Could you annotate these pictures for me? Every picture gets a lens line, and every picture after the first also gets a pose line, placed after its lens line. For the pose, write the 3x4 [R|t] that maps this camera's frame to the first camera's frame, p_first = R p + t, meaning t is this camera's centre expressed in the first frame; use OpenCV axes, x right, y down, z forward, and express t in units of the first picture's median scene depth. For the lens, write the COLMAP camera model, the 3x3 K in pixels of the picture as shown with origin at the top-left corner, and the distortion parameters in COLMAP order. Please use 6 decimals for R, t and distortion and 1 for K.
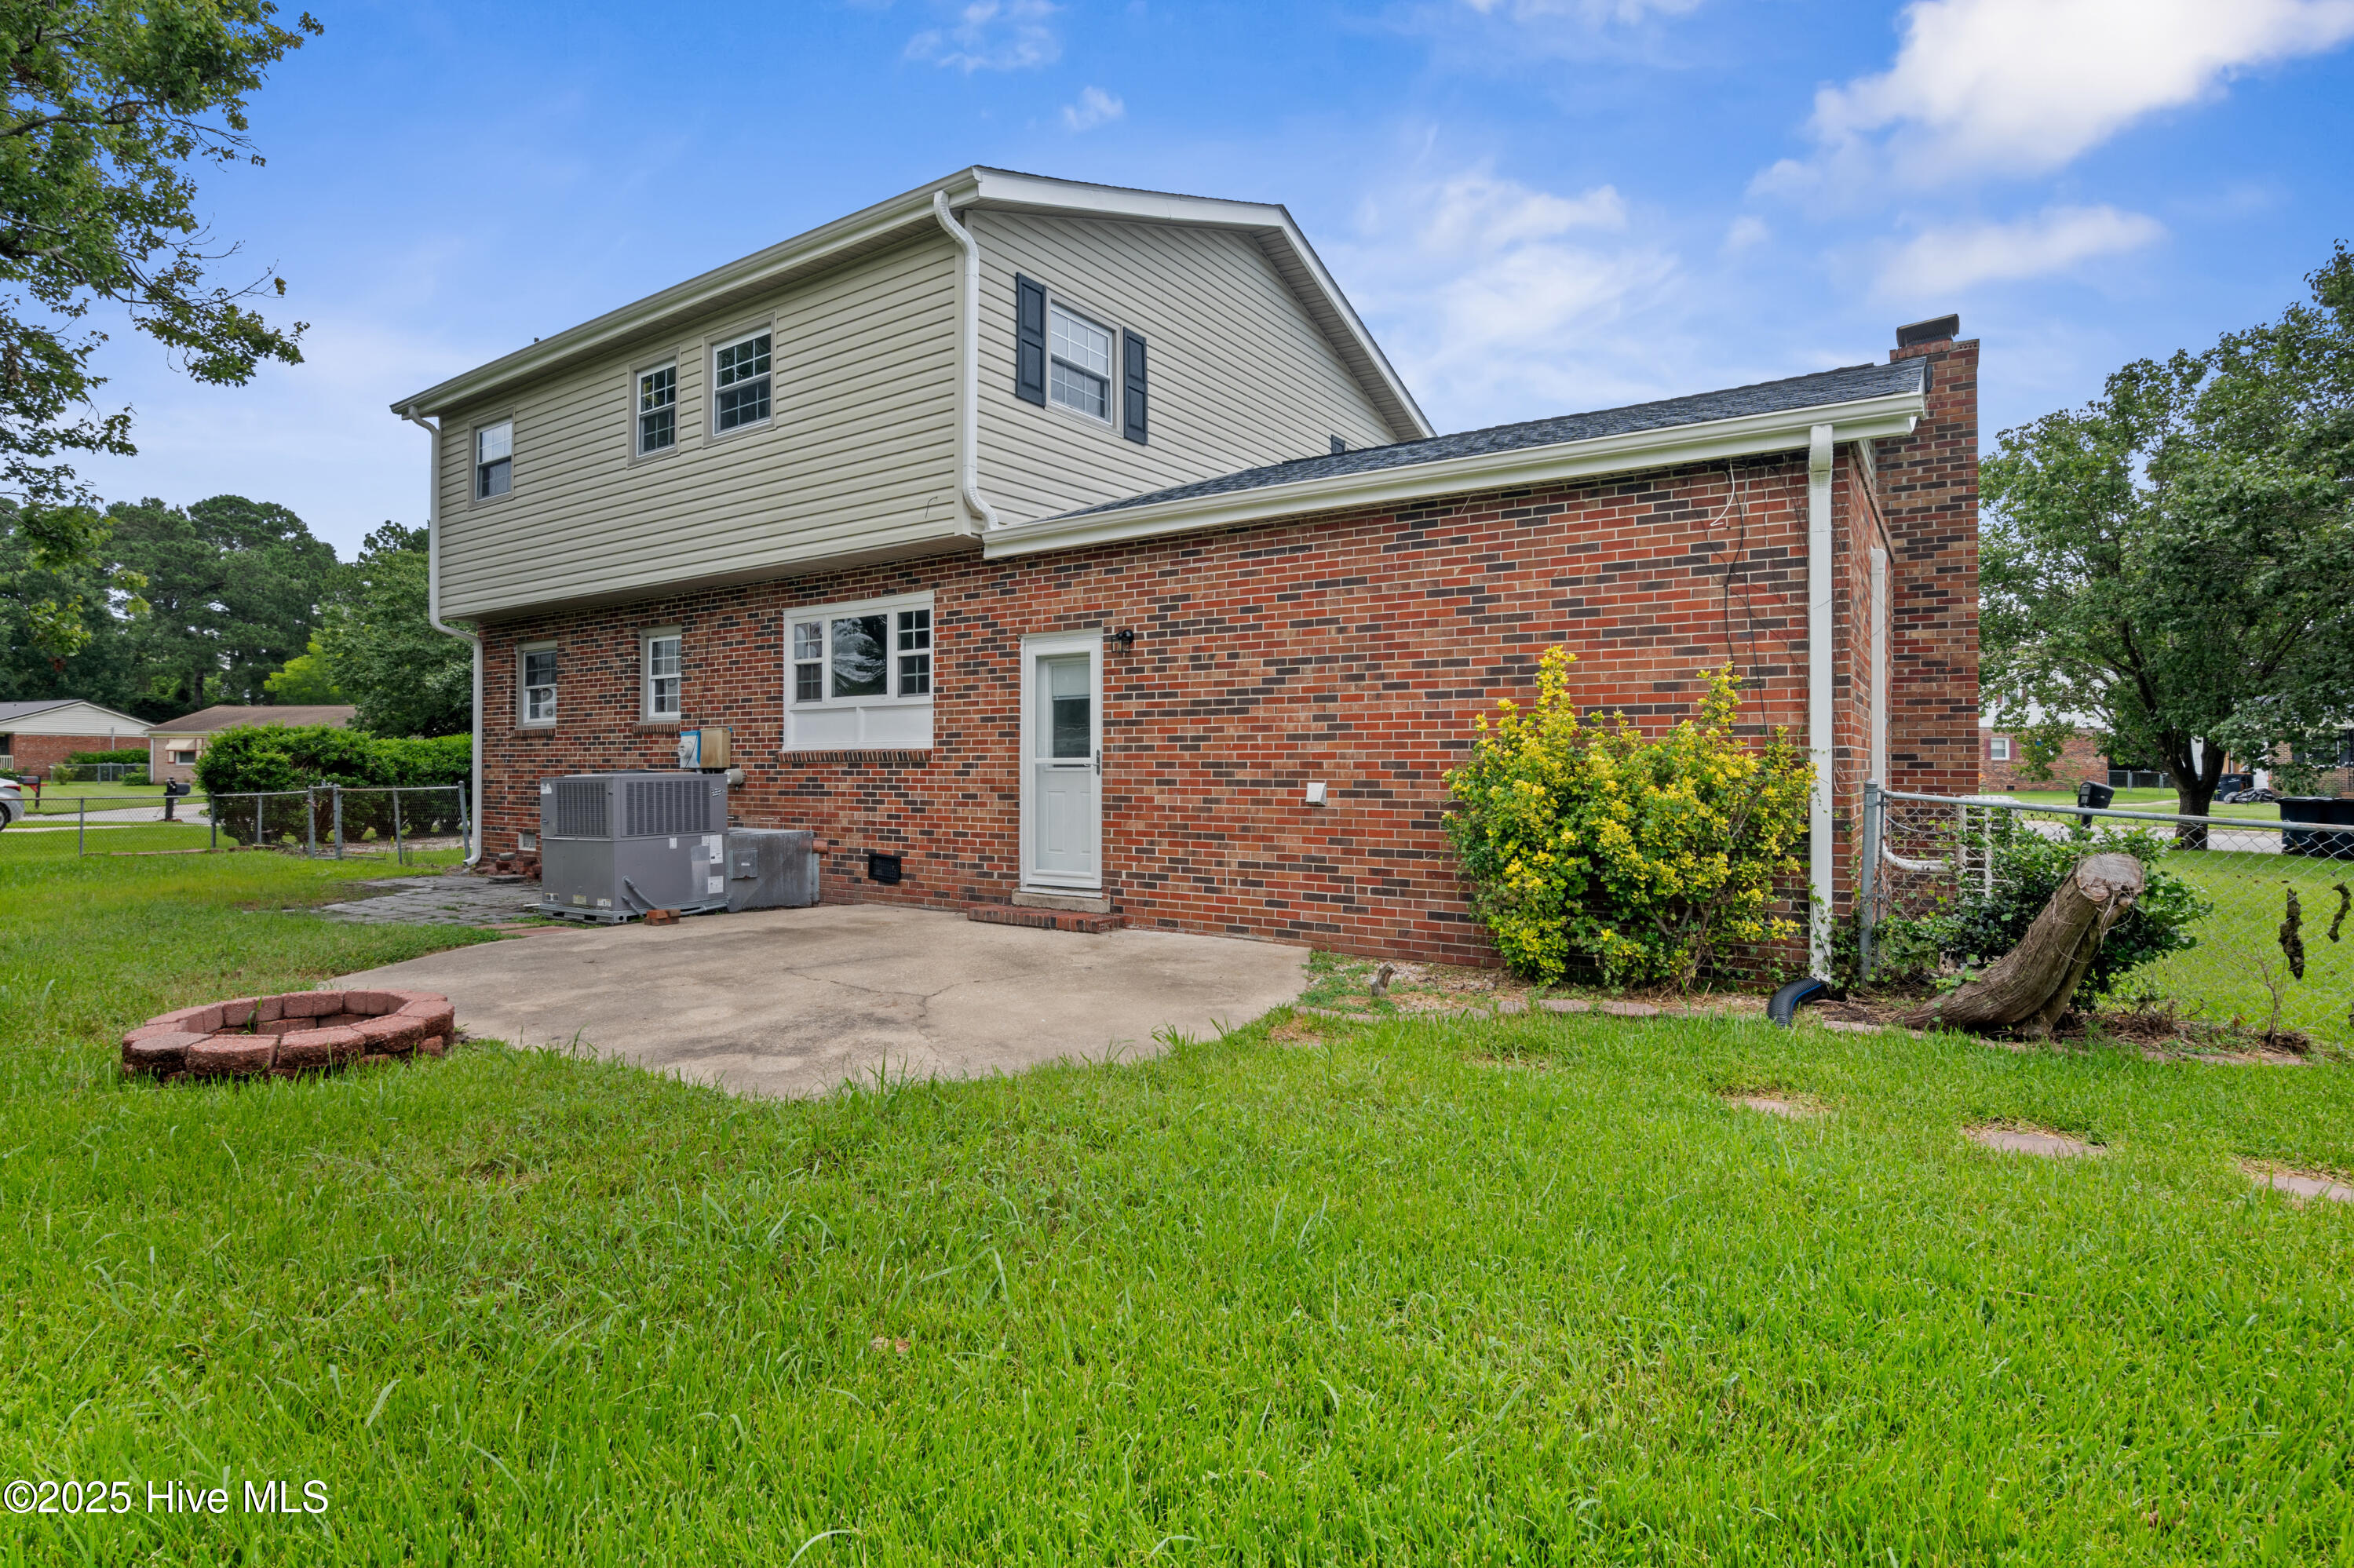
lens RADIAL K [[1152.8, 0, 1157.7], [0, 1152.8, 774.6], [0, 0, 1]] dist [-0.034165, 0.008330]
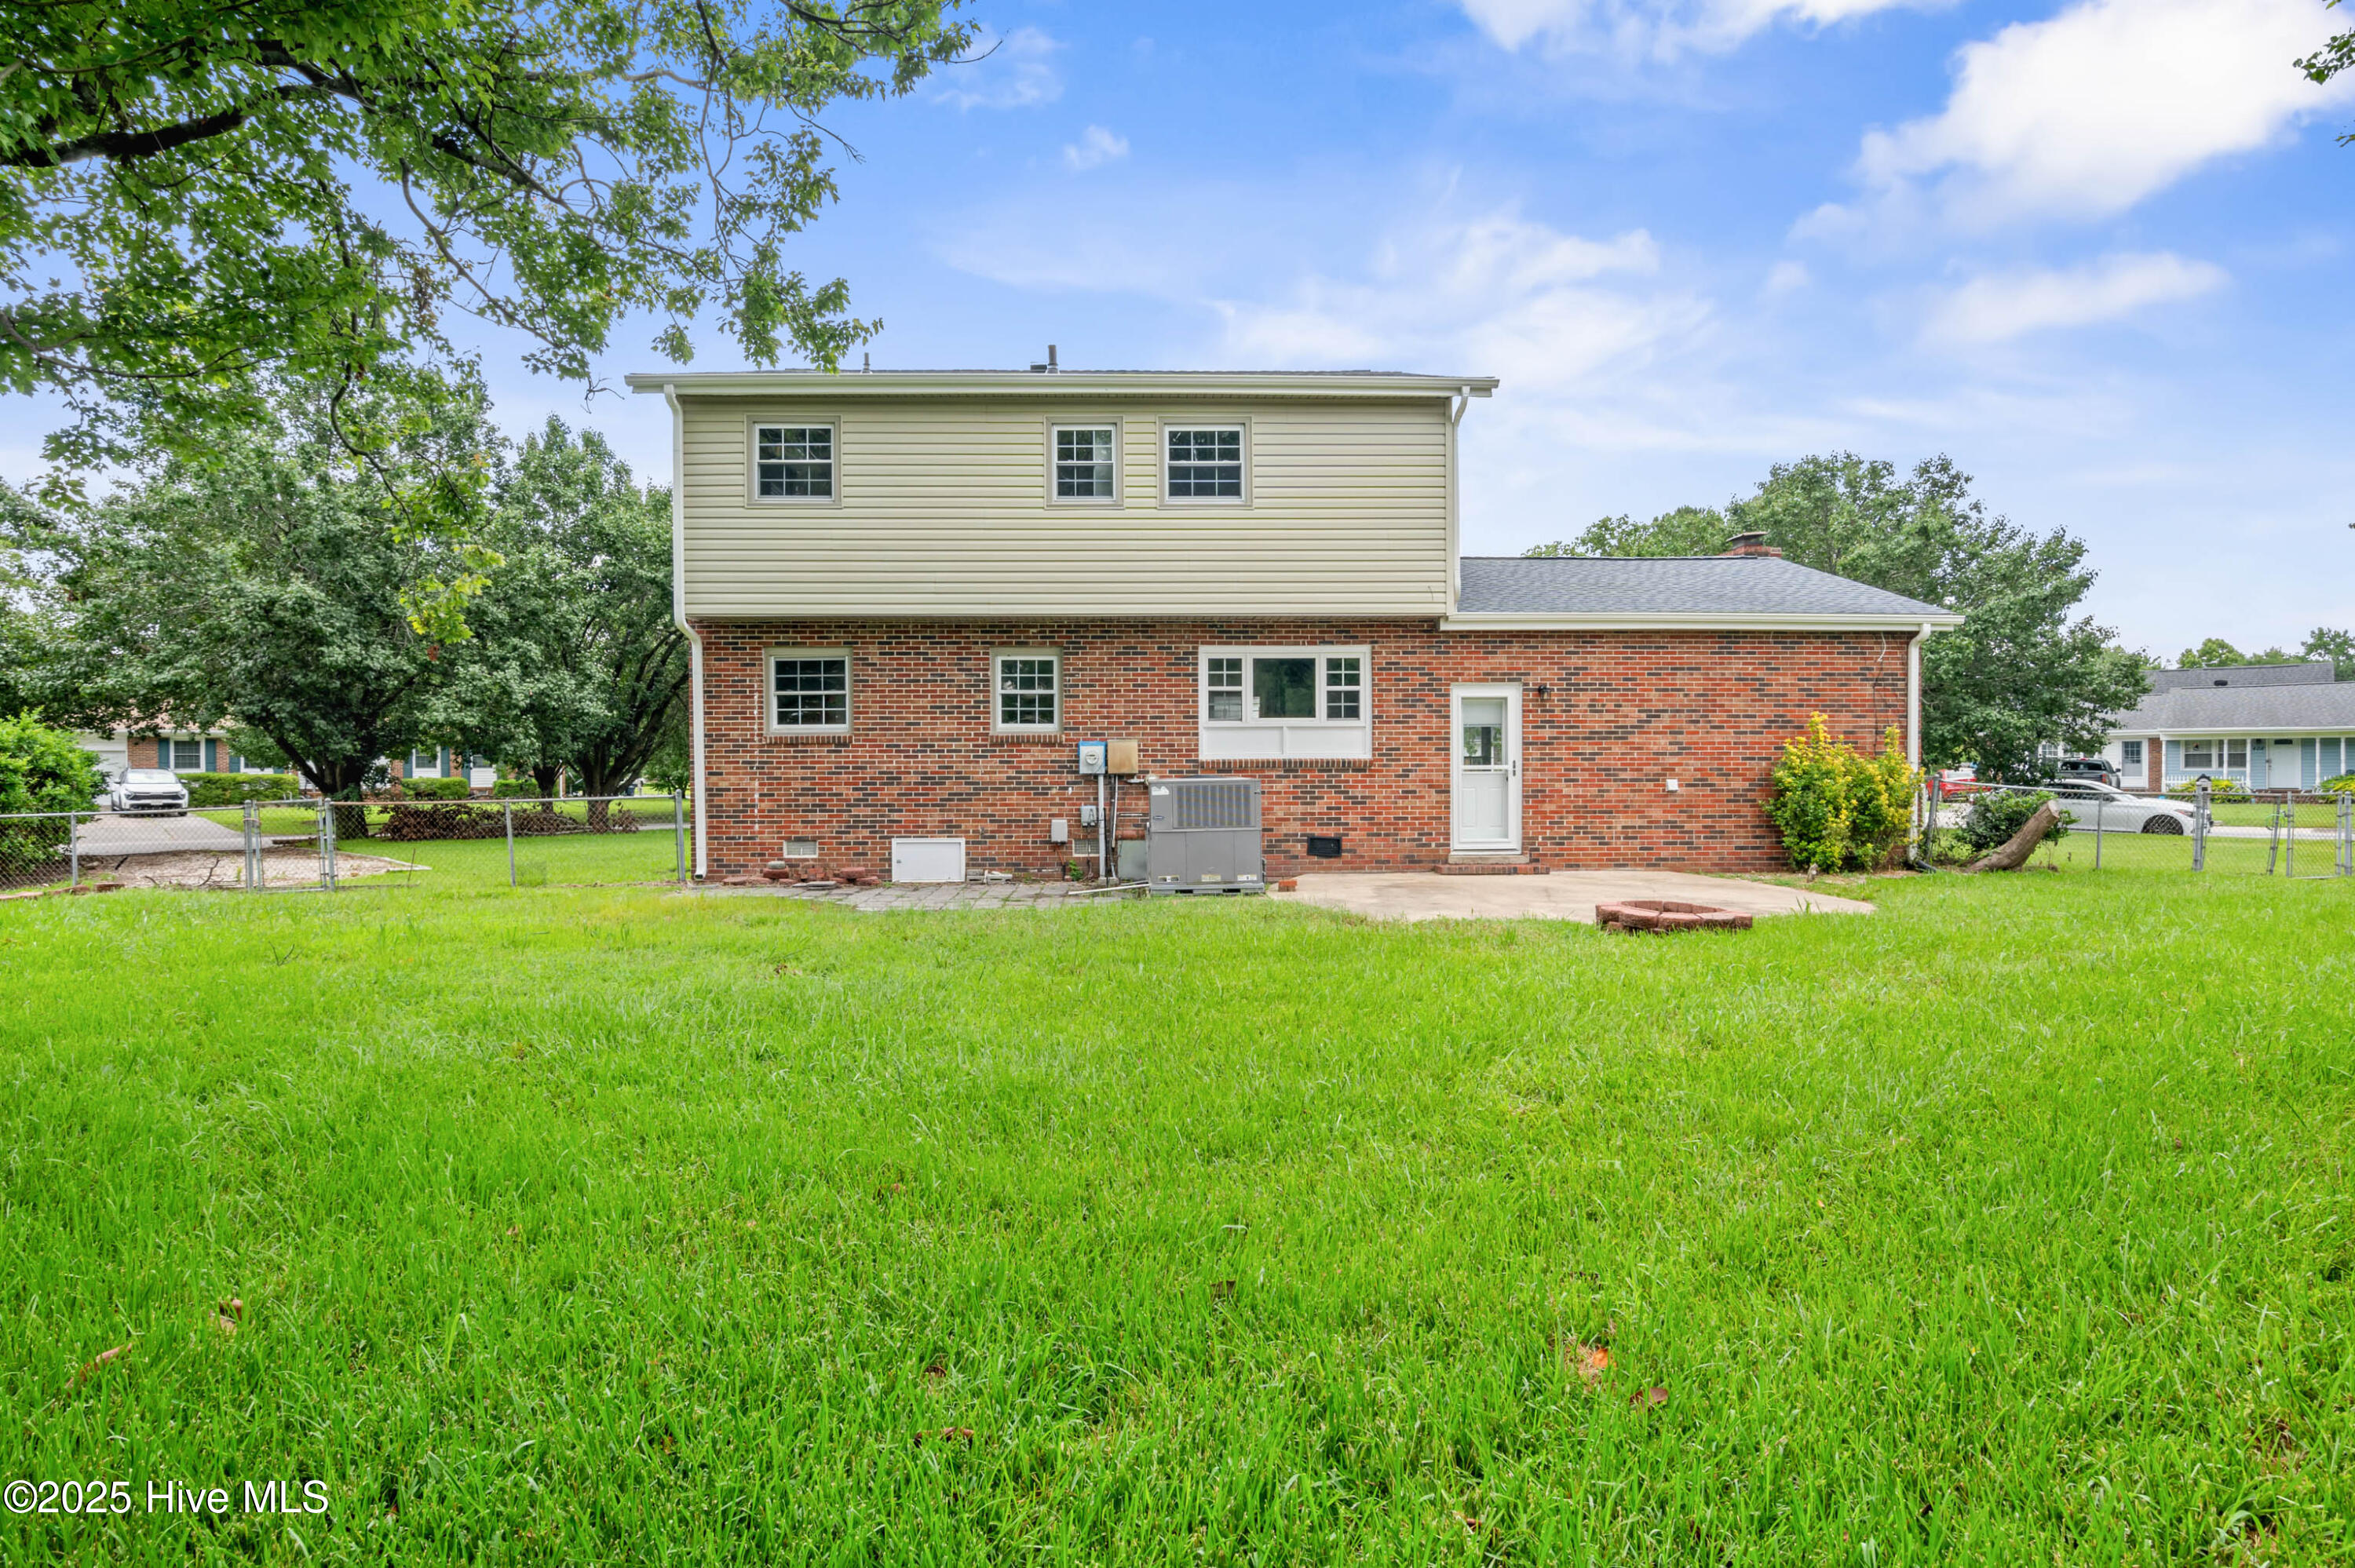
lens RADIAL K [[1215.5, 0, 1177.5], [0, 1215.5, 784.0], [0, 0, 1]] dist [-0.016066, -0.000275]
pose [[0.803430, -0.009241, 0.595327, -1.332931], [0.007855, 0.999957, 0.004921, -0.000747], [-0.595347, 0.000723, 0.803469, -0.050261]]
